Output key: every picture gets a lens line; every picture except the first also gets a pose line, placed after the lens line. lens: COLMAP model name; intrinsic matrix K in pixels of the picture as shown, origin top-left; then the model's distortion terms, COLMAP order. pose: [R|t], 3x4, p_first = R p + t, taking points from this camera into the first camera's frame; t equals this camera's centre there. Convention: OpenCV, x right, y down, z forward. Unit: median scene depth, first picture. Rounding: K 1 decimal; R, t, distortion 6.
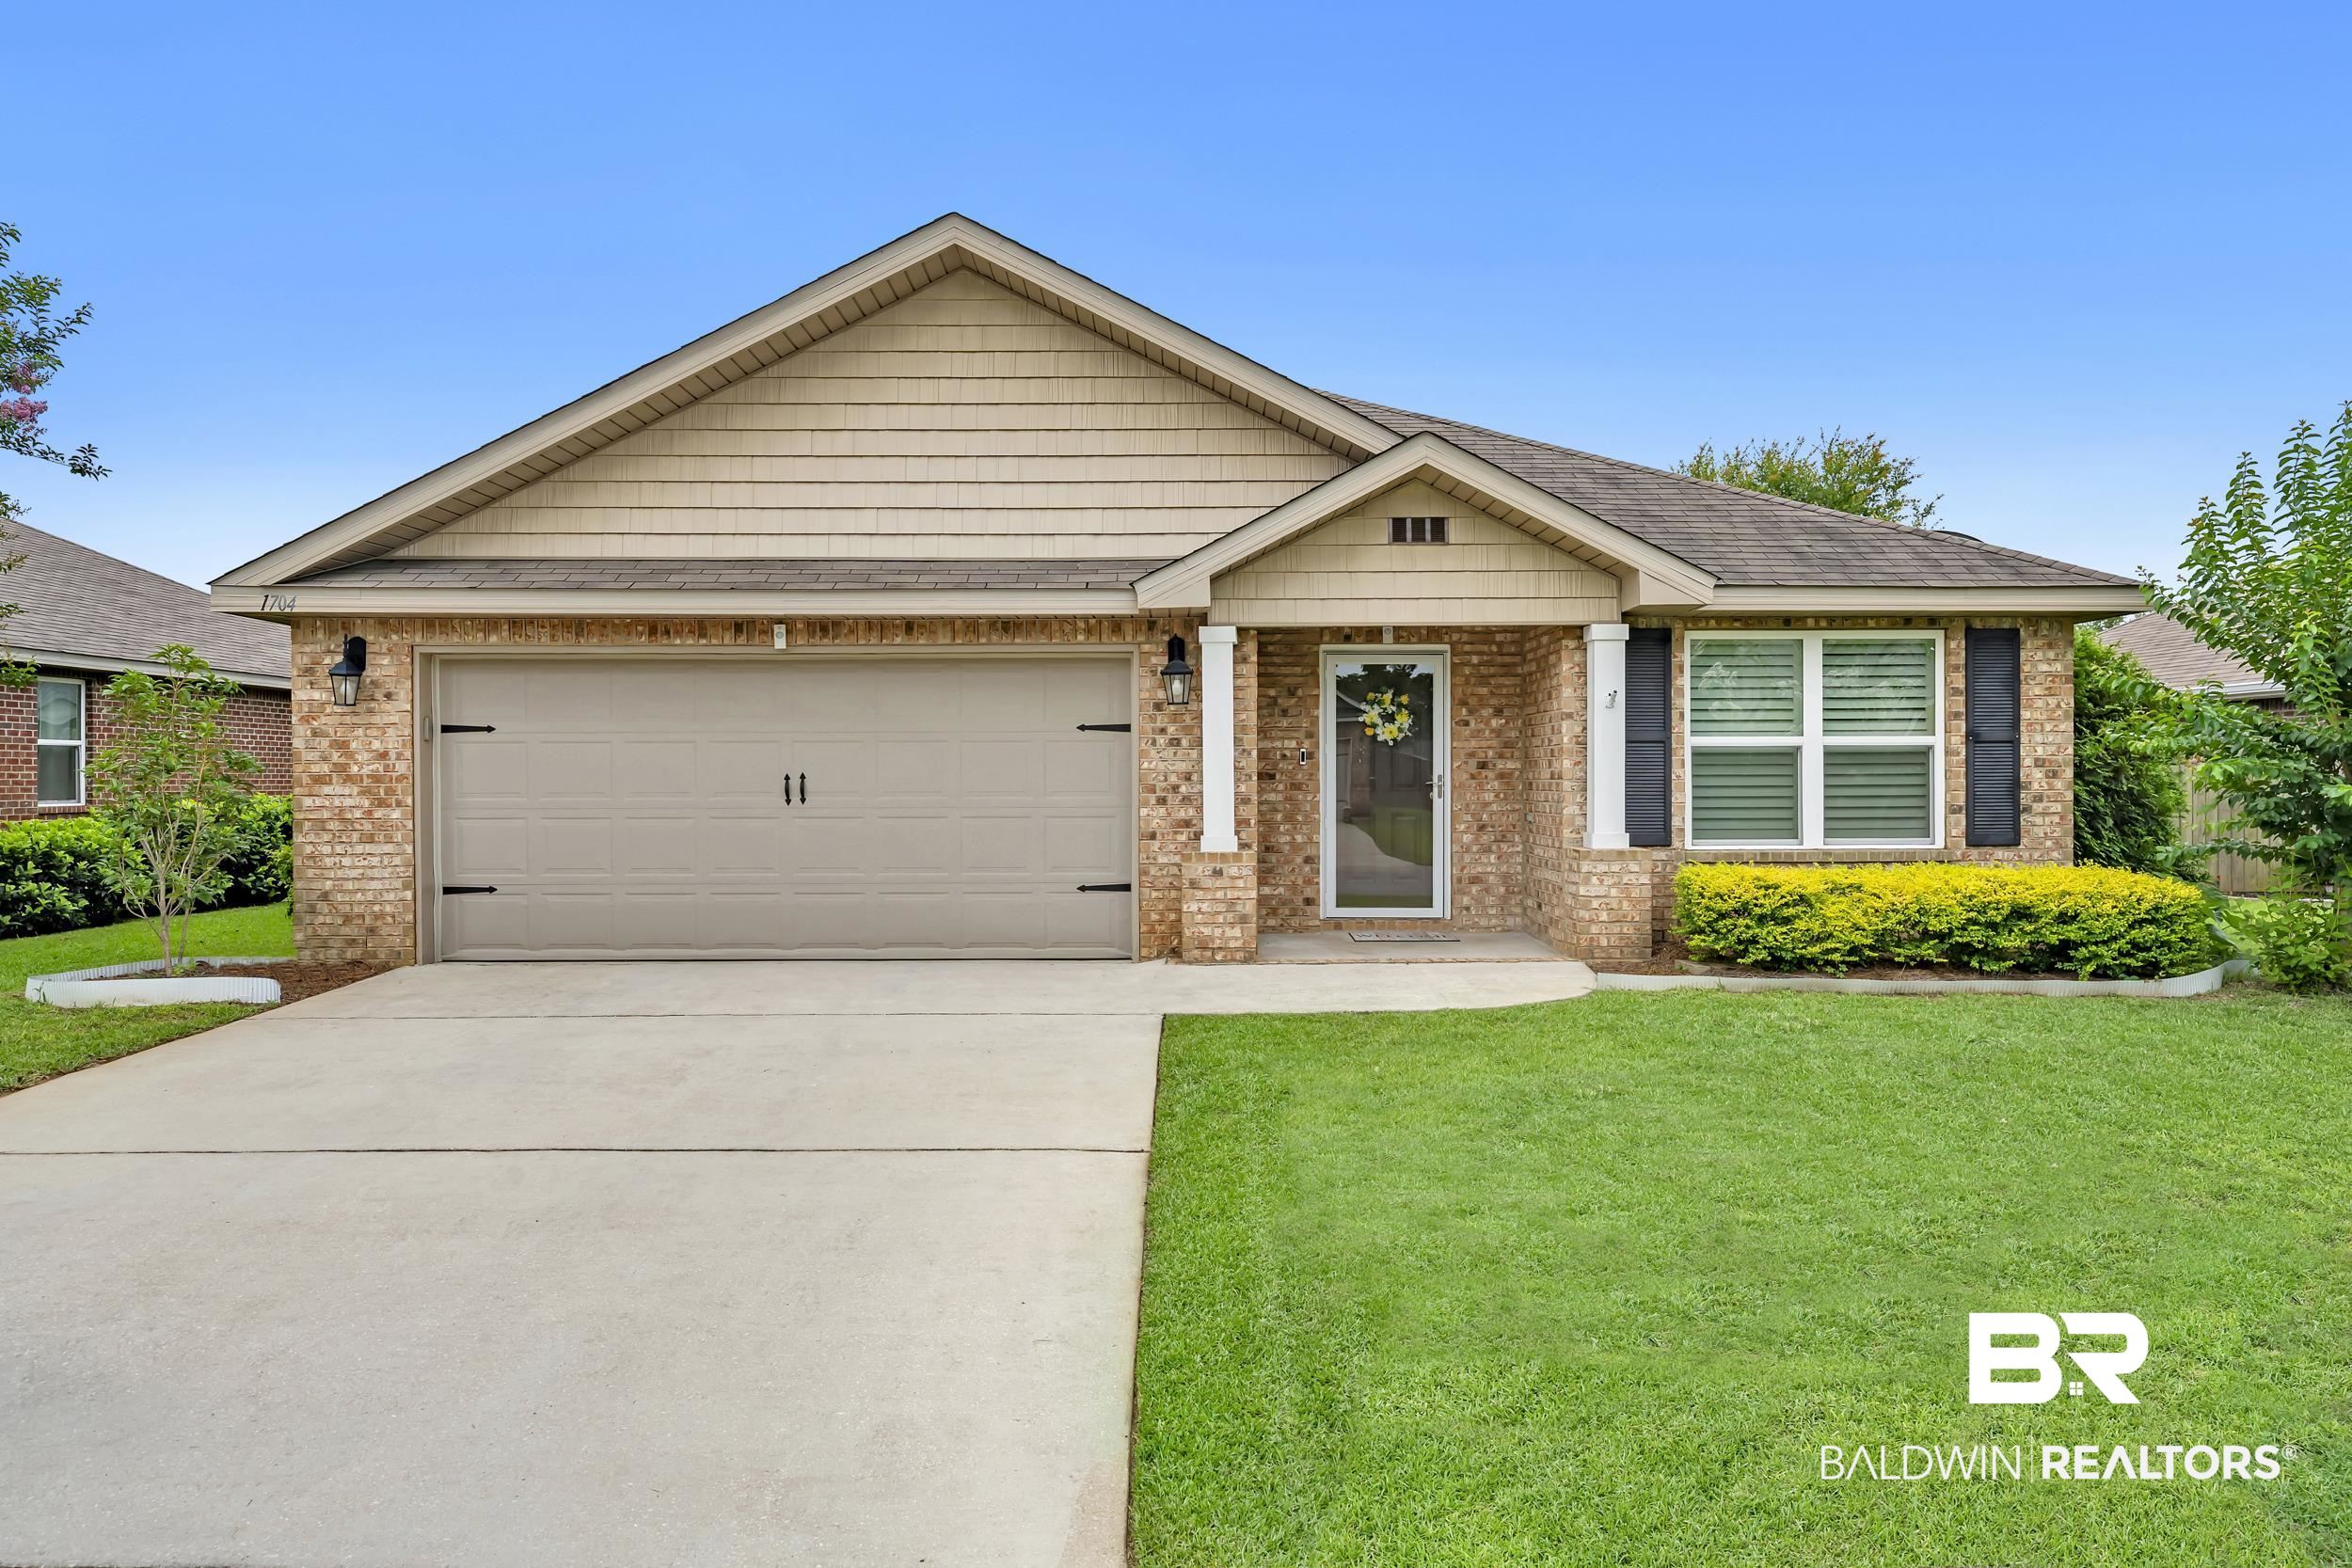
lens RADIAL K [[1549.7, 0, 1175.6], [0, 1549.7, 787.1], [0, 0, 1]] dist [0.014112, 0.005974]
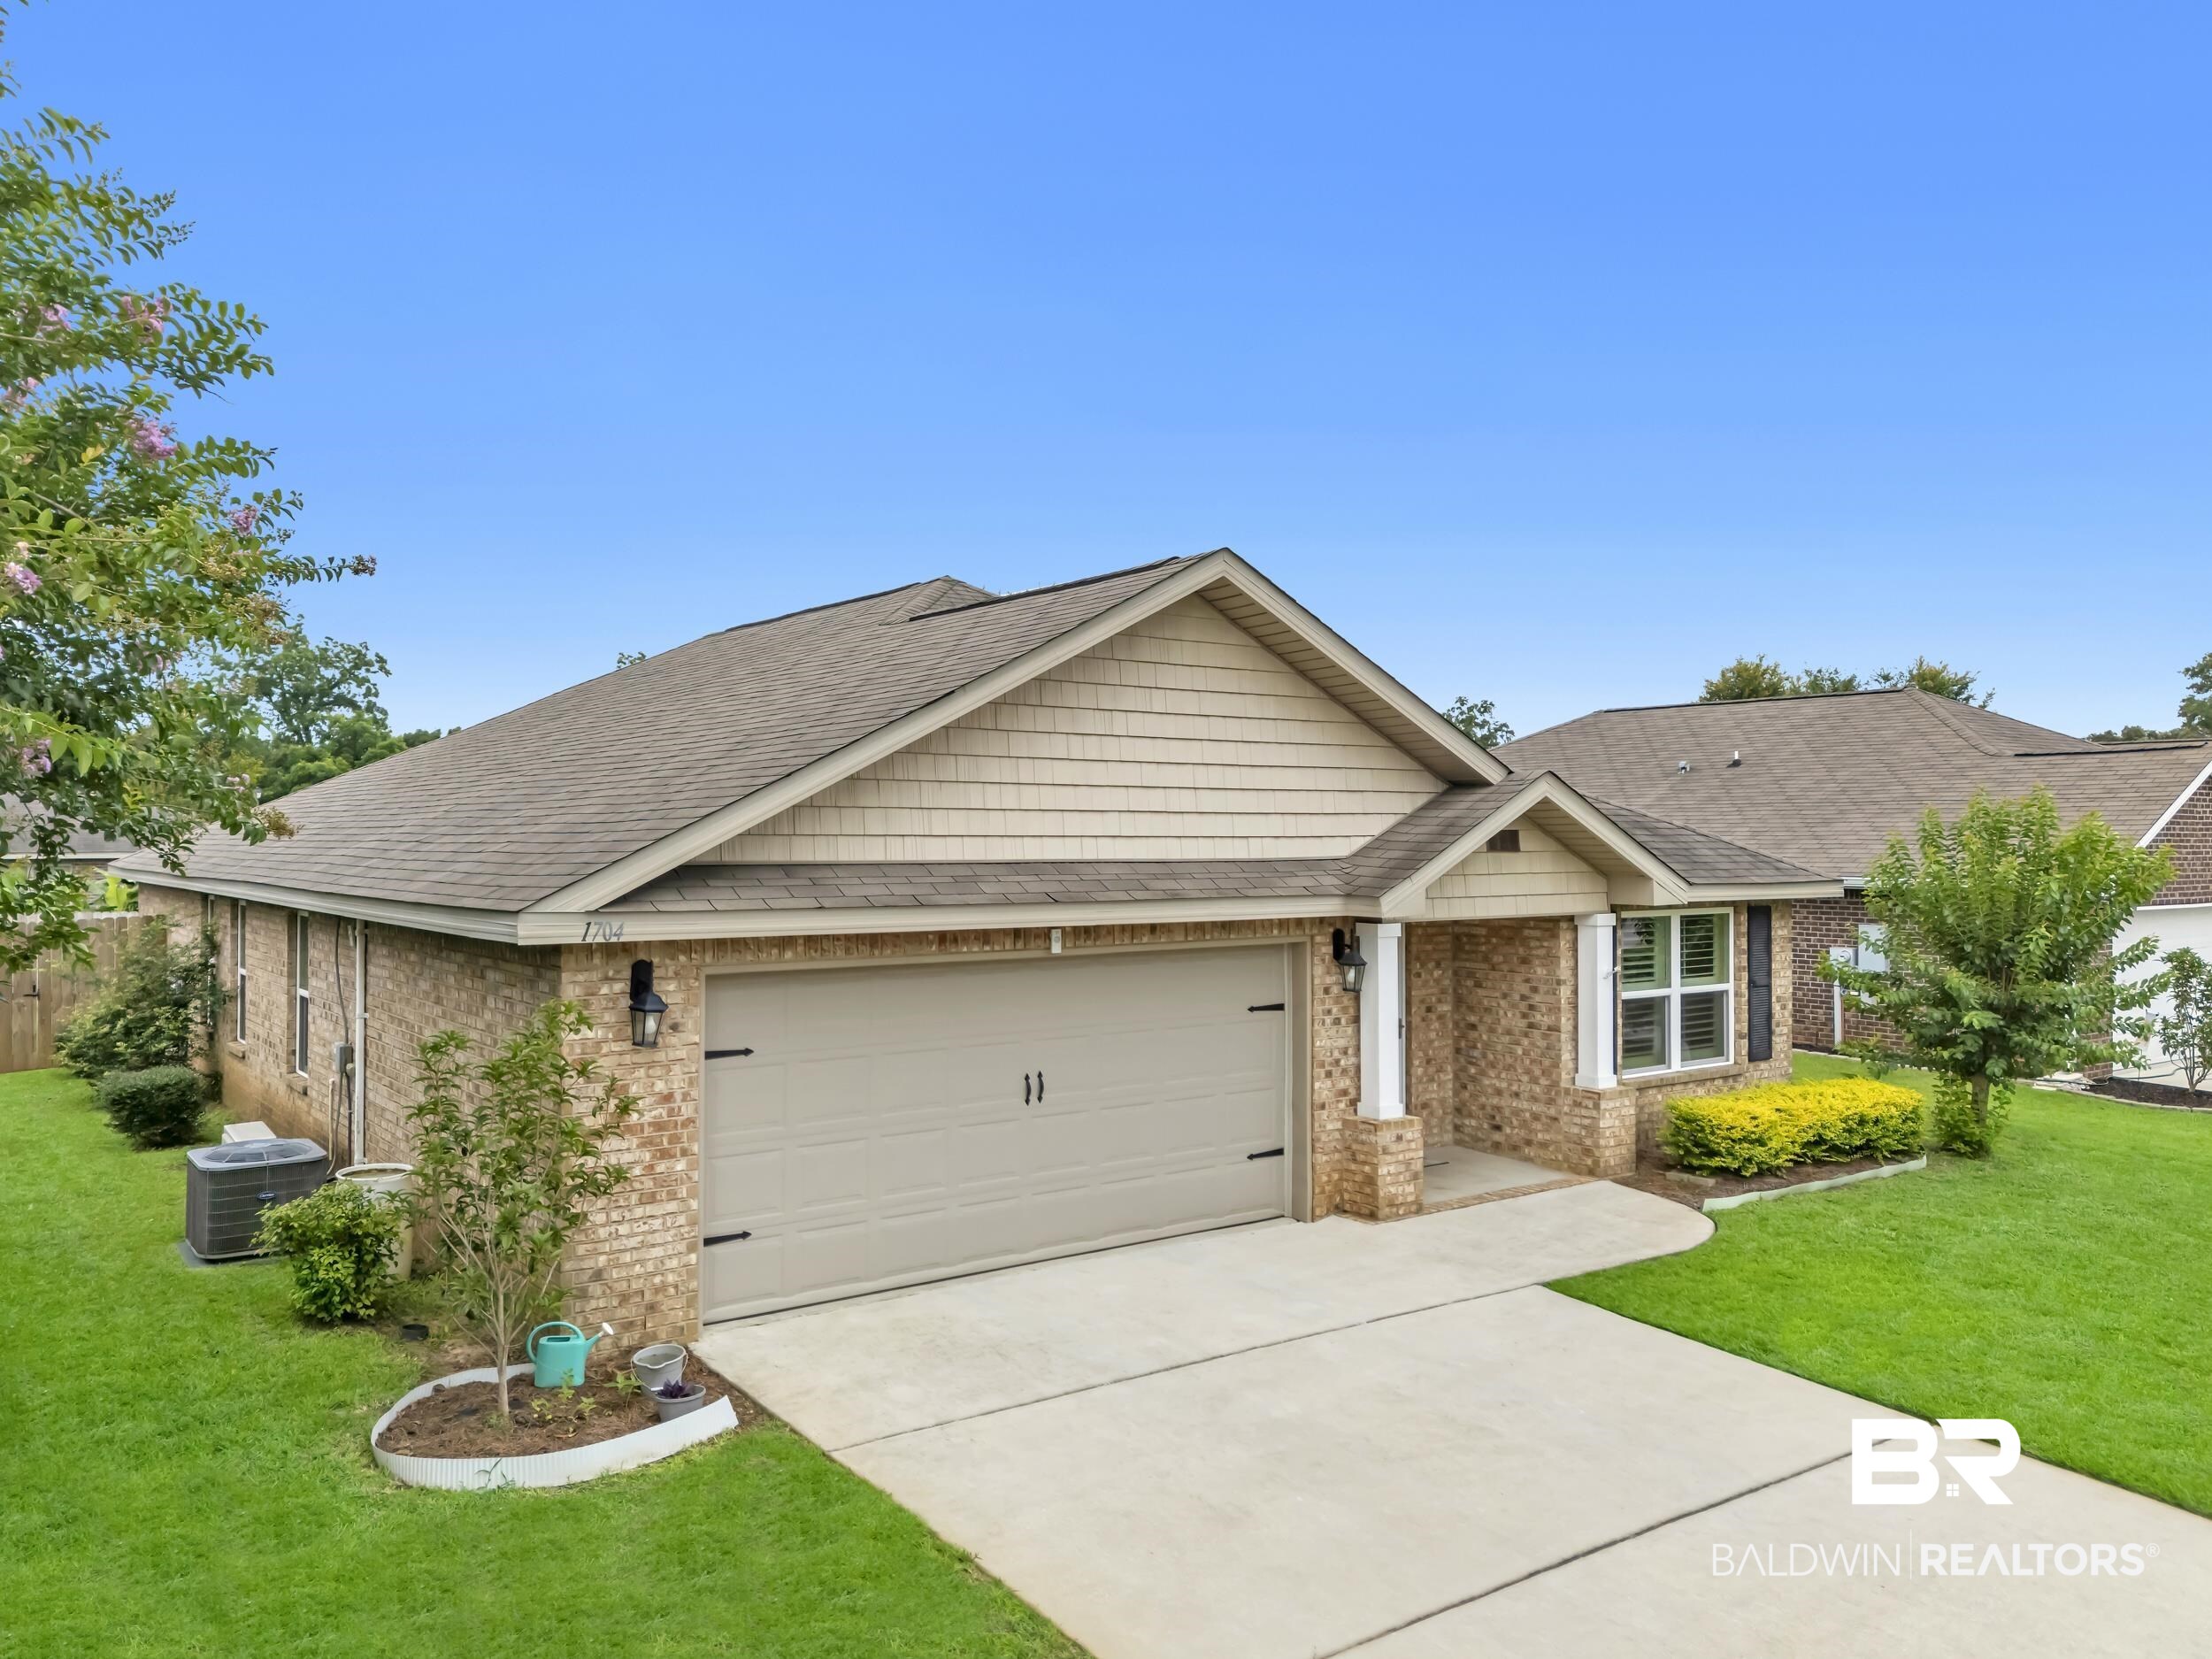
lens RADIAL K [[1612.9, 0, 1101.2], [0, 1612.9, 831.1], [0, 0, 1]] dist [0.082048, -0.003464]
pose [[0.815872, 0.005130, 0.578209, -0.831298], [0.002130, 0.999927, -0.011877, -0.155464], [-0.578228, 0.010922, 0.815802, 0.132119]]
